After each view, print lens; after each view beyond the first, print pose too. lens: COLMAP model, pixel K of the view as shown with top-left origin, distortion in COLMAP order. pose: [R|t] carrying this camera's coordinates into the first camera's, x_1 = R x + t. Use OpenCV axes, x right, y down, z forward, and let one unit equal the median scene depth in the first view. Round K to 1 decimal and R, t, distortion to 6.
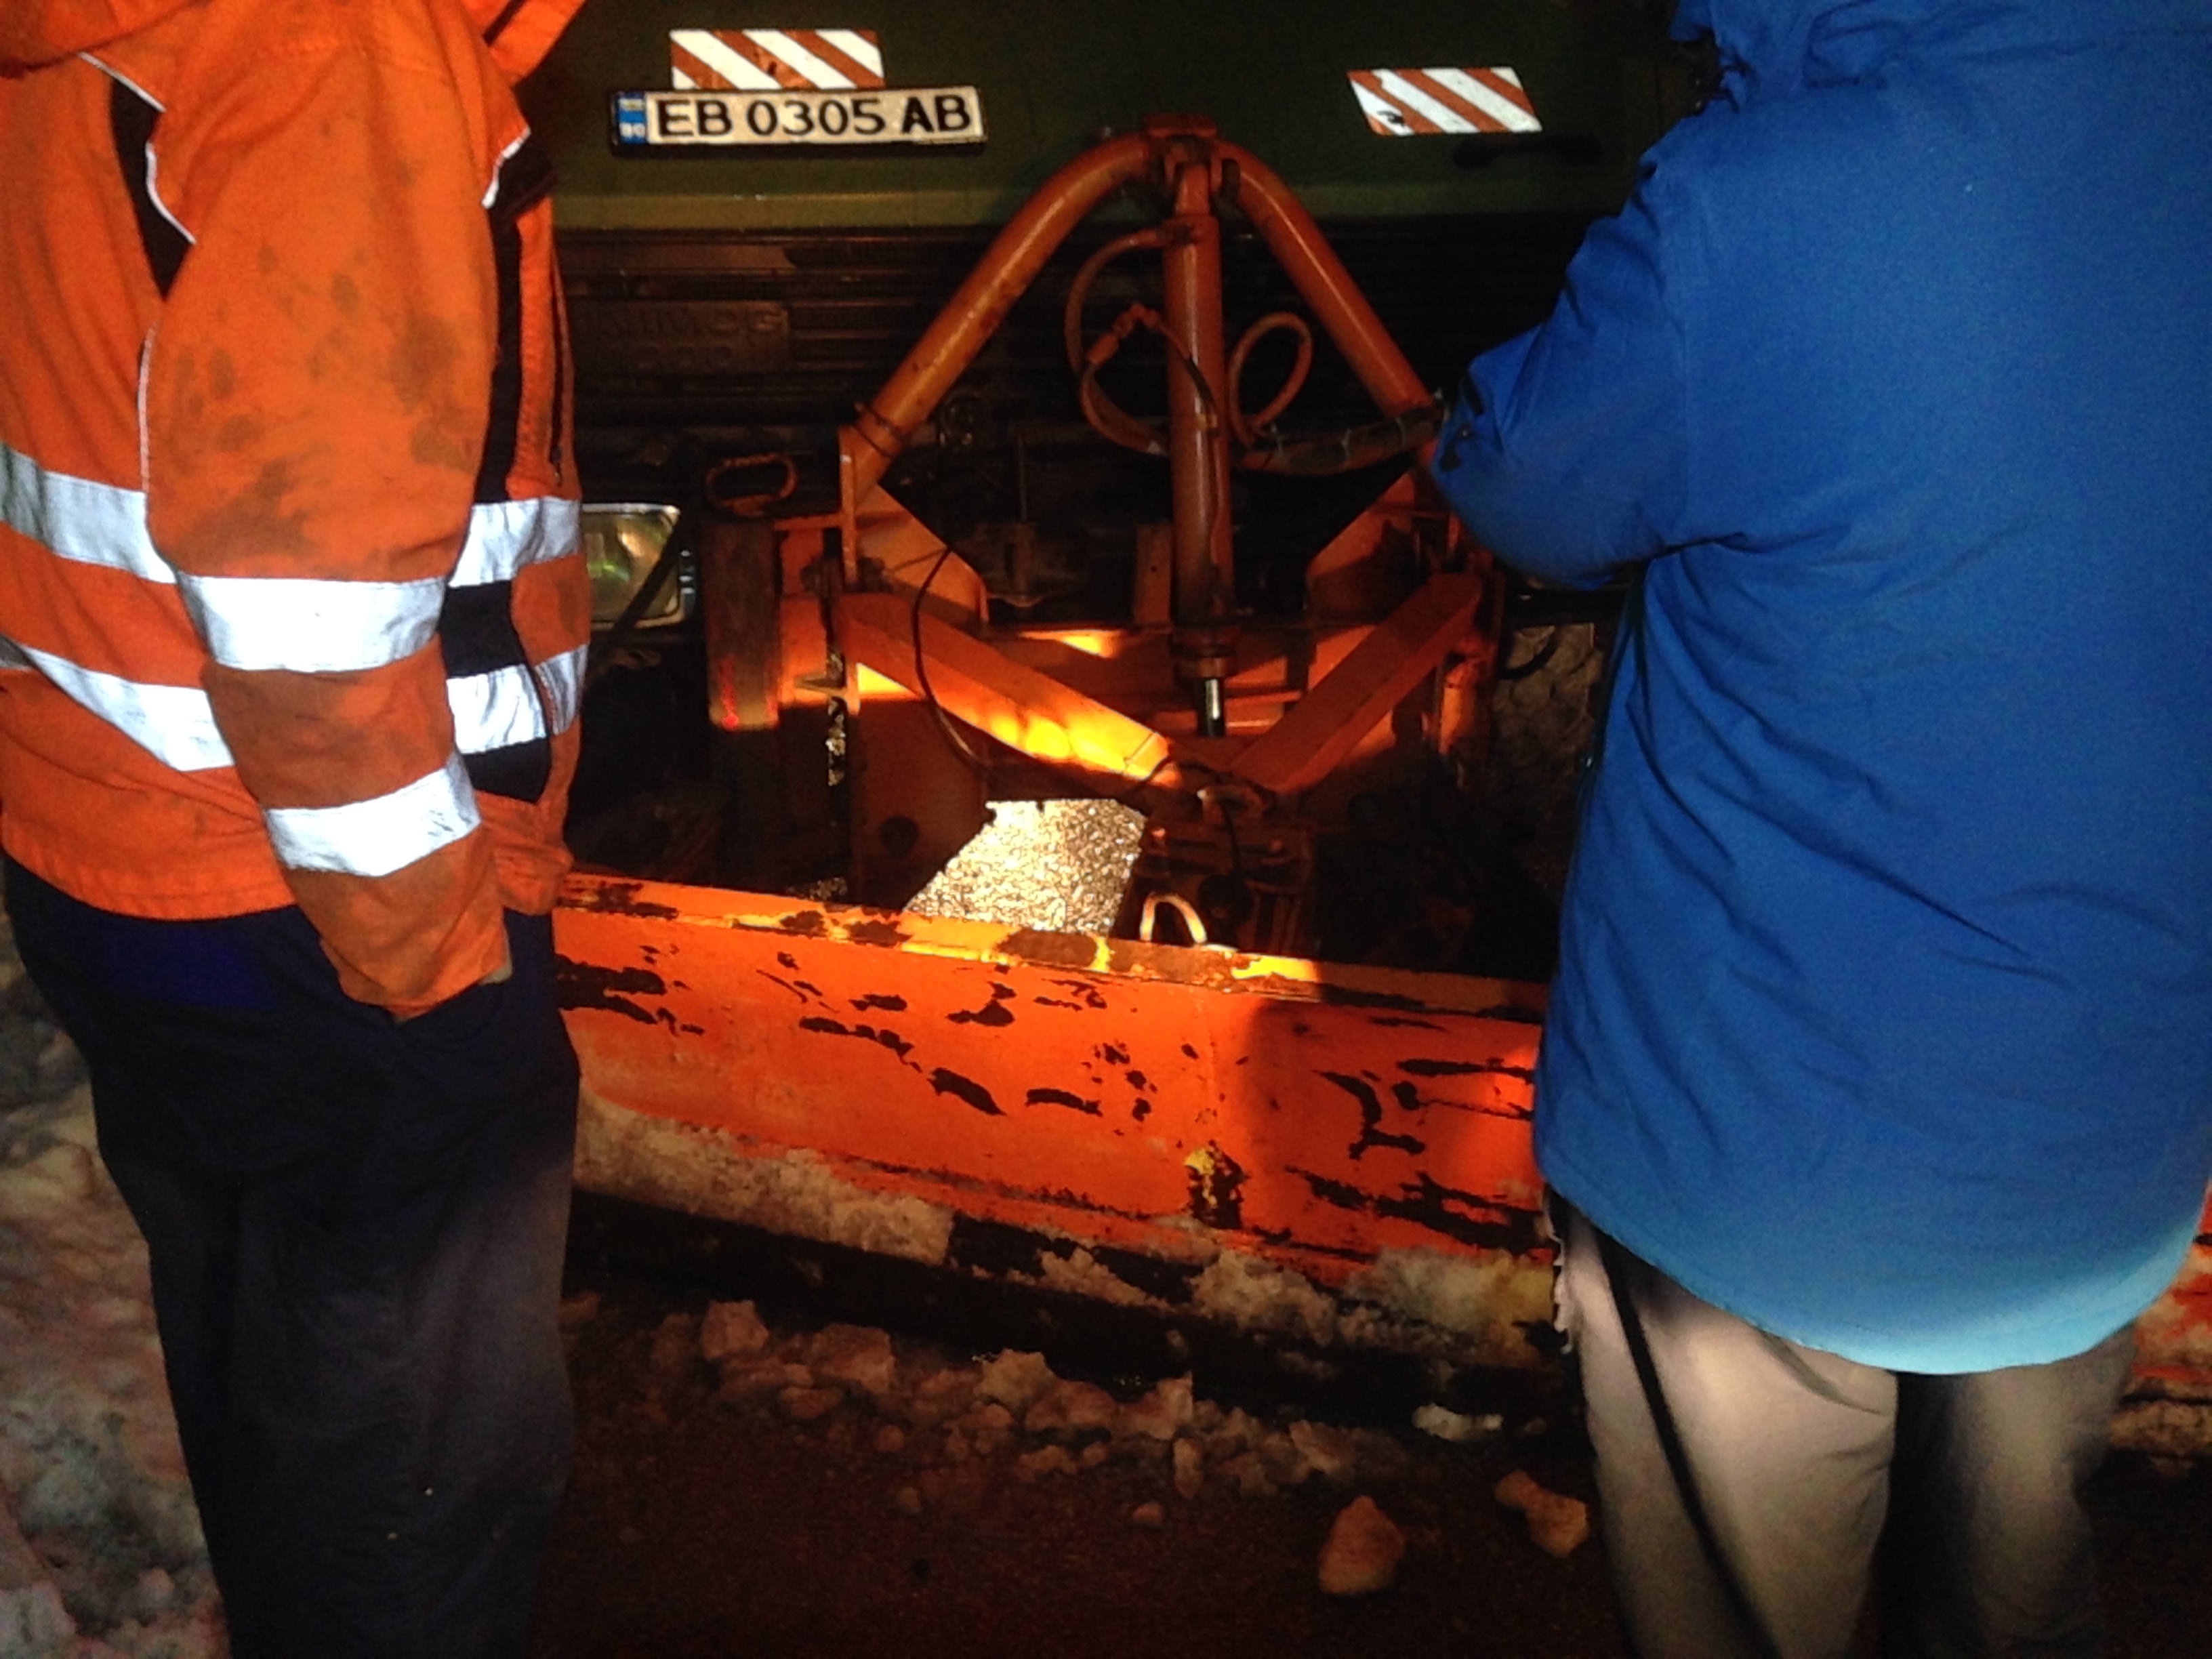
lens RADIAL K [[2044.6, 0, 1115.7], [0, 2044.6, 835.0], [0, 0, 1]] dist [0.068662, 0.000000]
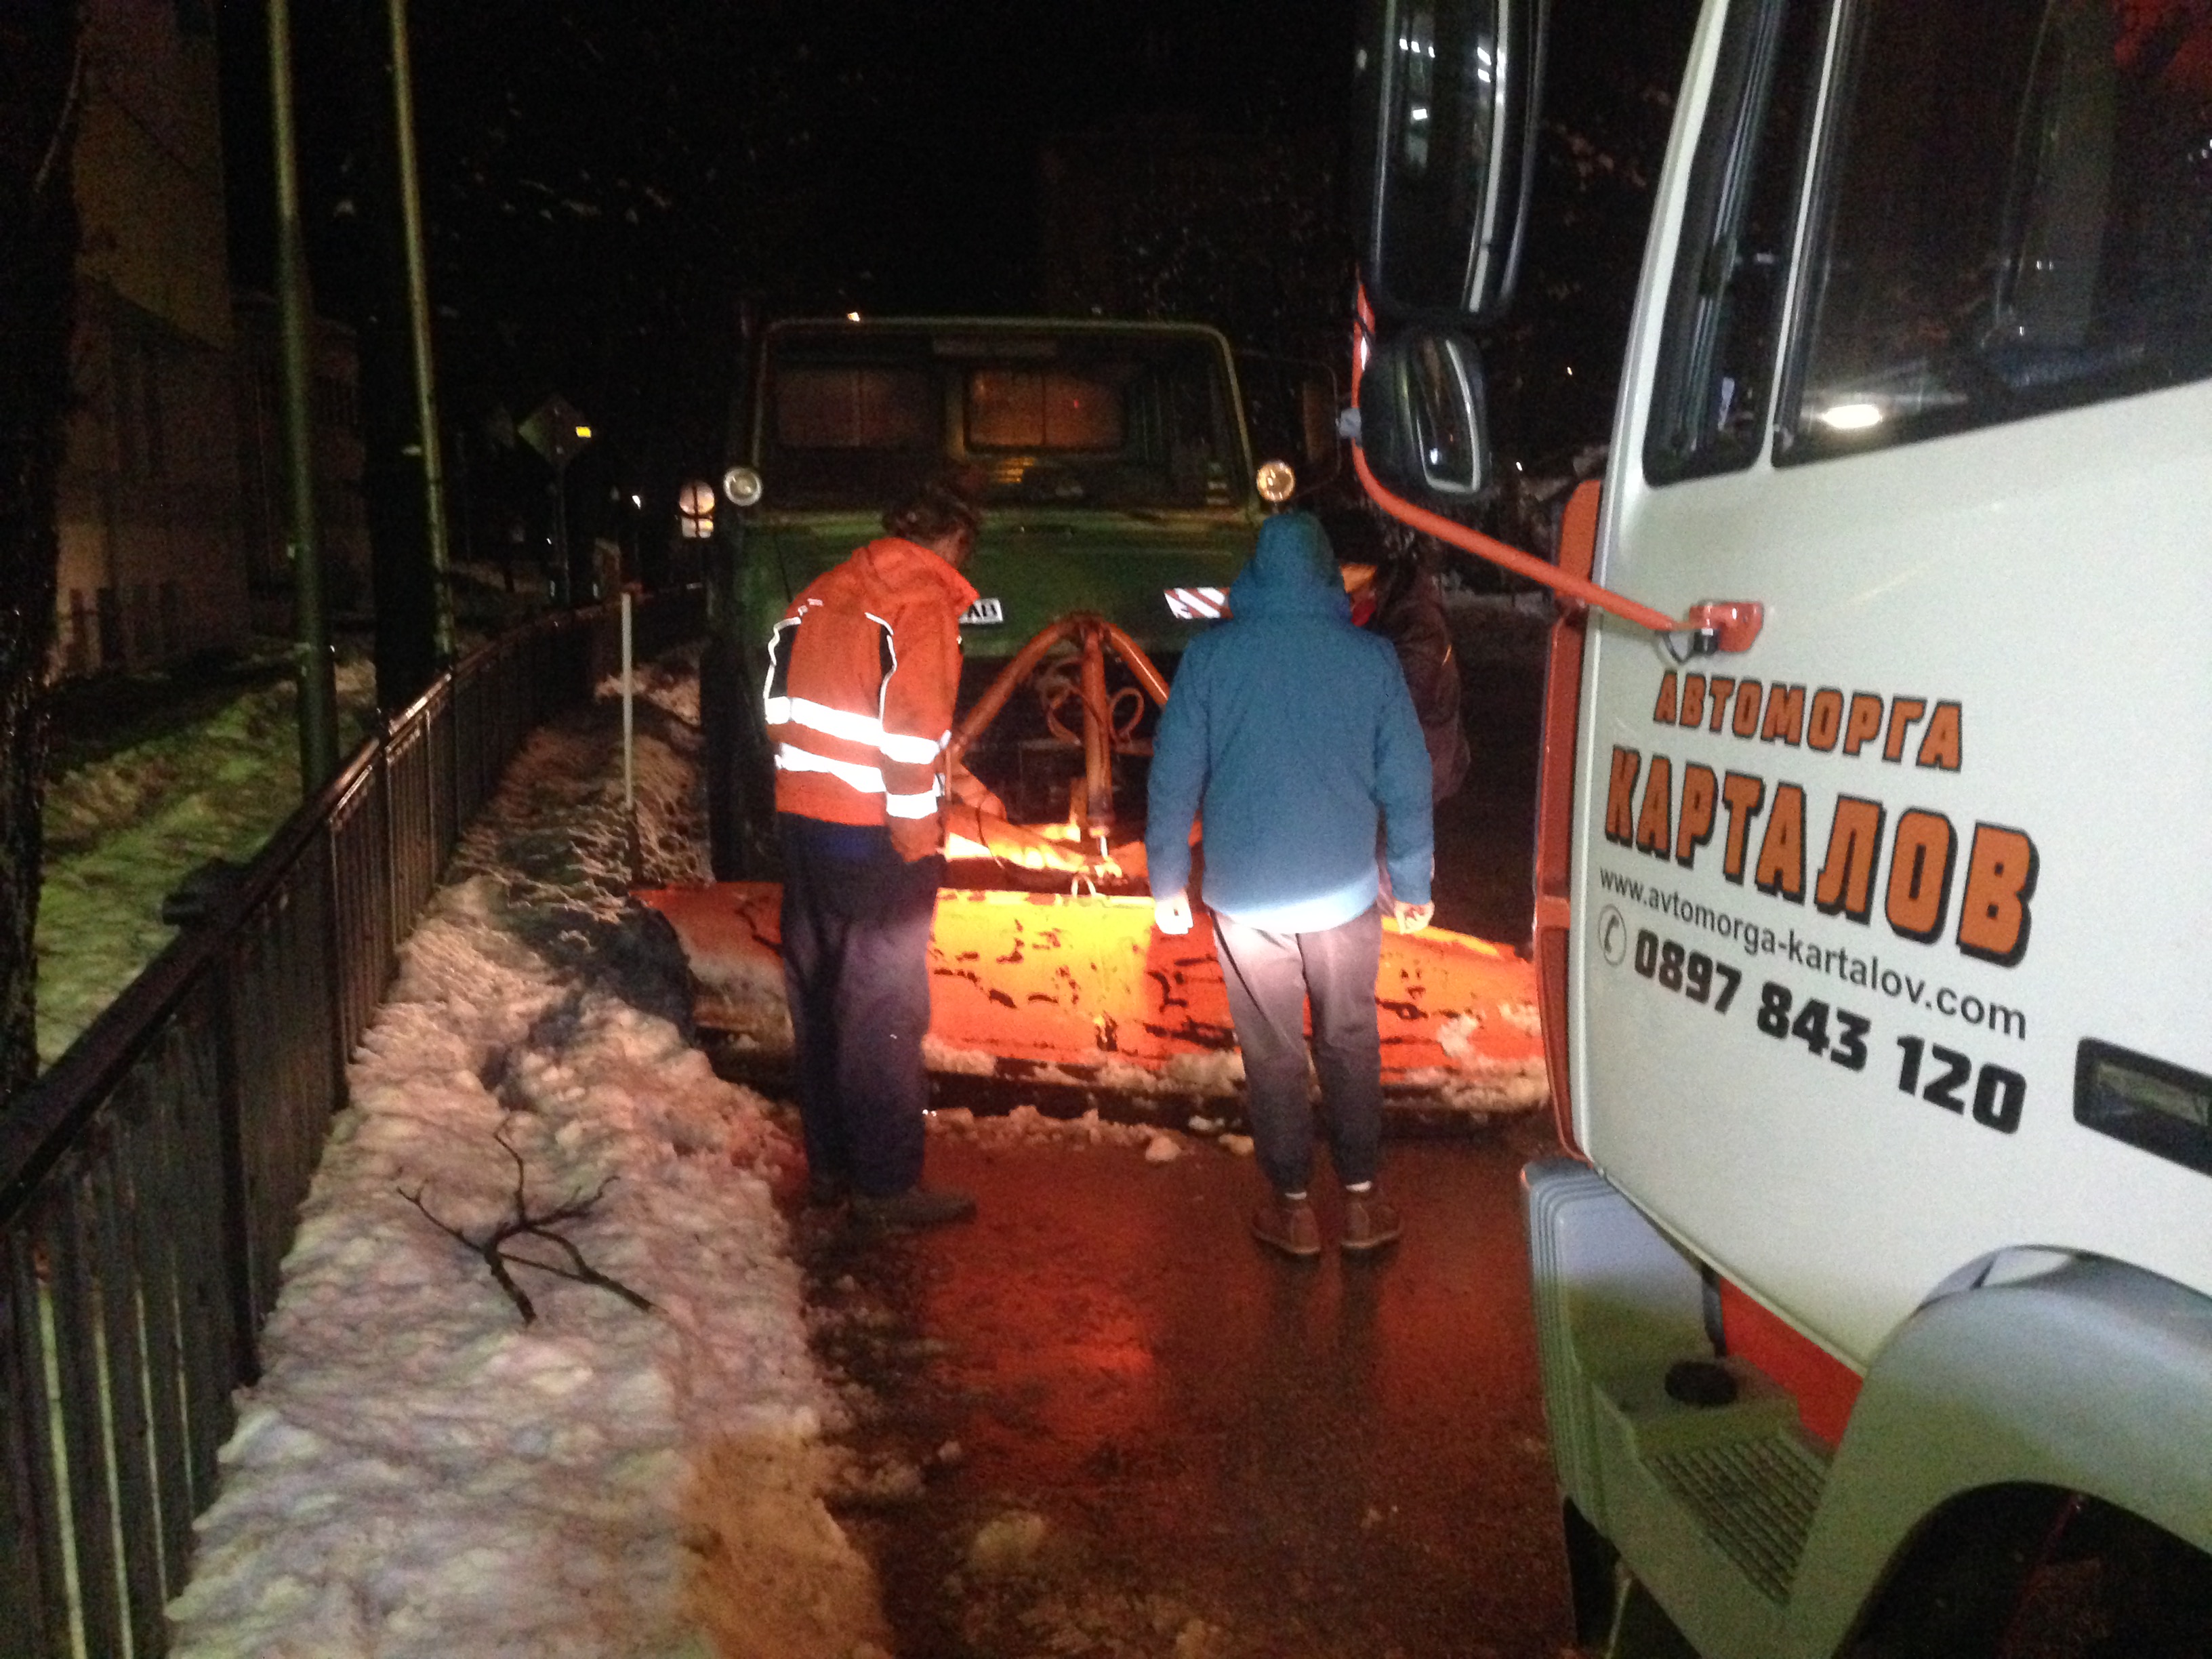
lens RADIAL K [[2044.6, 0, 1106.8], [0, 2044.6, 837.8], [0, 0, 1]] dist [0.068662, 0.000000]
pose [[0.999712, -0.011076, 0.021287, 0.000399], [0.015299, 0.977613, -0.209856, 0.452227], [-0.018487, 0.210121, 0.977501, -1.407138]]
